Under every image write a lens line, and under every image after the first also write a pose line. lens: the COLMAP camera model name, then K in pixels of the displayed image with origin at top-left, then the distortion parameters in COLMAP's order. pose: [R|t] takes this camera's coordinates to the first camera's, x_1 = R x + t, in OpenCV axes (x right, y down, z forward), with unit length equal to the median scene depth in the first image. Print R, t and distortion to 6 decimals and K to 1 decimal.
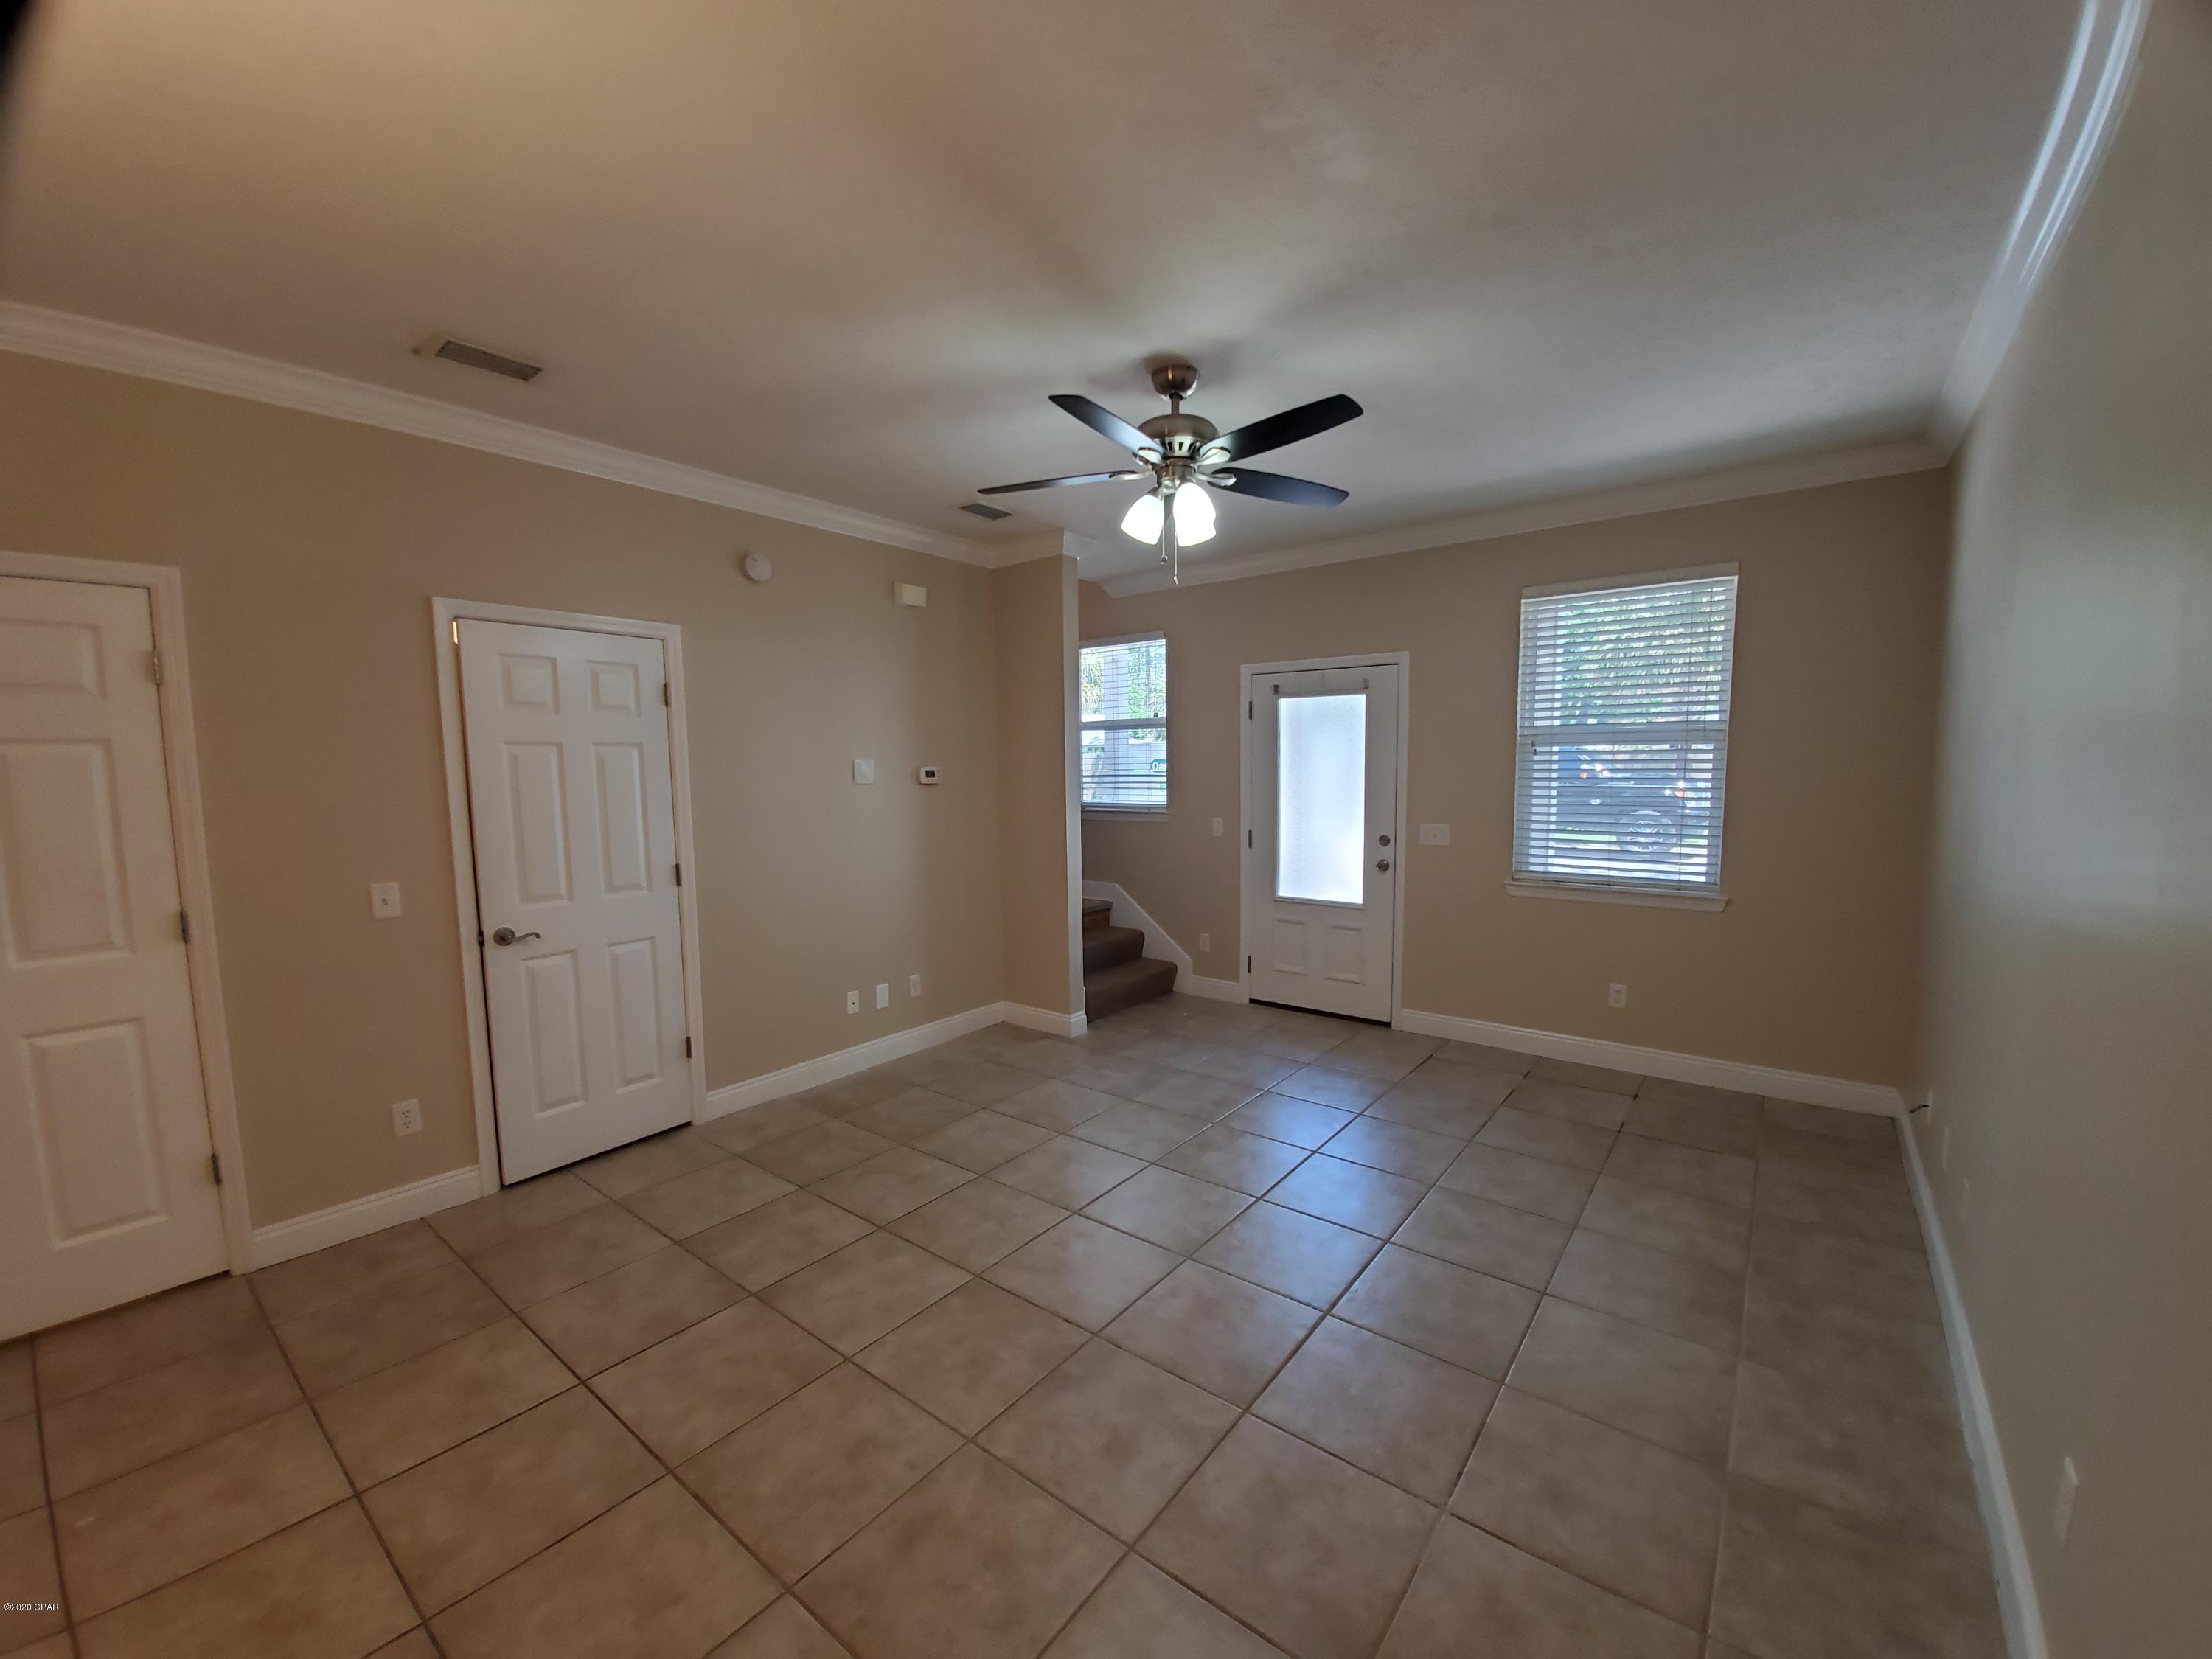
lens RADIAL K [[873.2, 0, 1109.0], [0, 873.2, 849.5], [0, 0, 1]] dist [-0.000690, -0.010866]
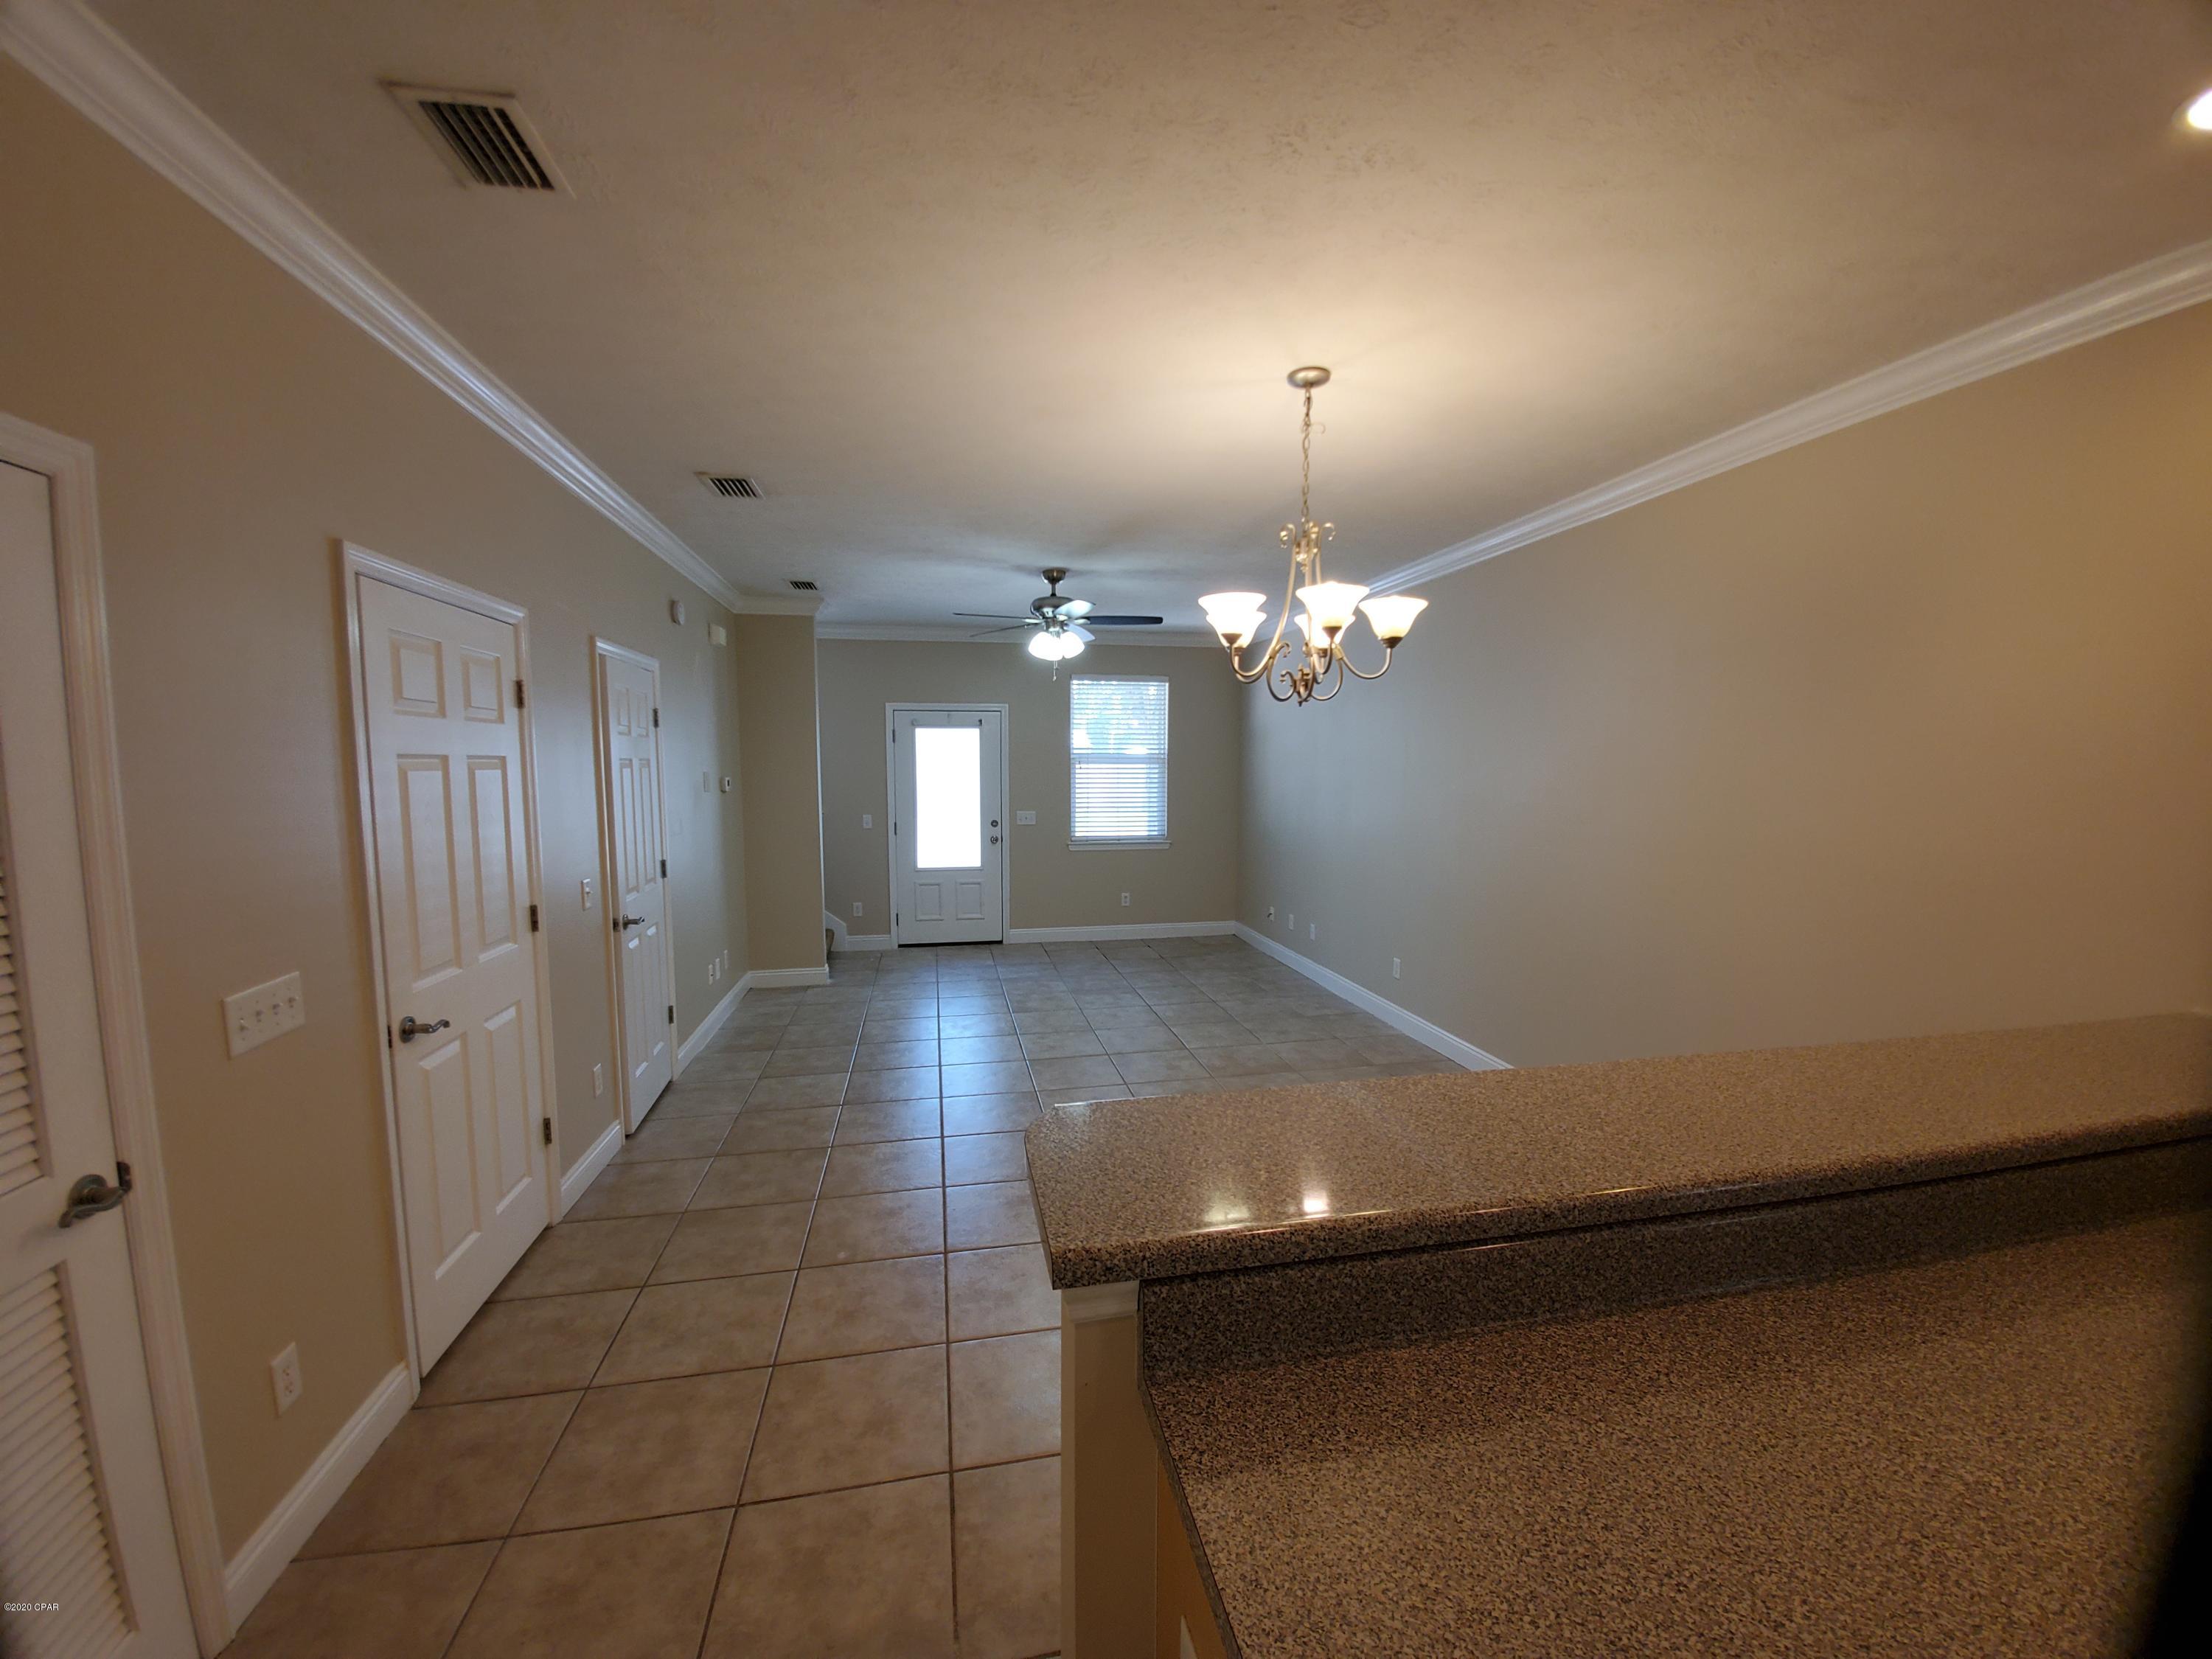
lens RADIAL K [[873.2, 0, 1109.0], [0, 873.2, 849.5], [0, 0, 1]] dist [-0.000690, -0.010866]
pose [[0.654795, -0.063974, 0.753095, -0.809903], [0.068044, 0.997355, 0.025561, 0.010742], [-0.752738, 0.034507, 0.657416, -0.198331]]
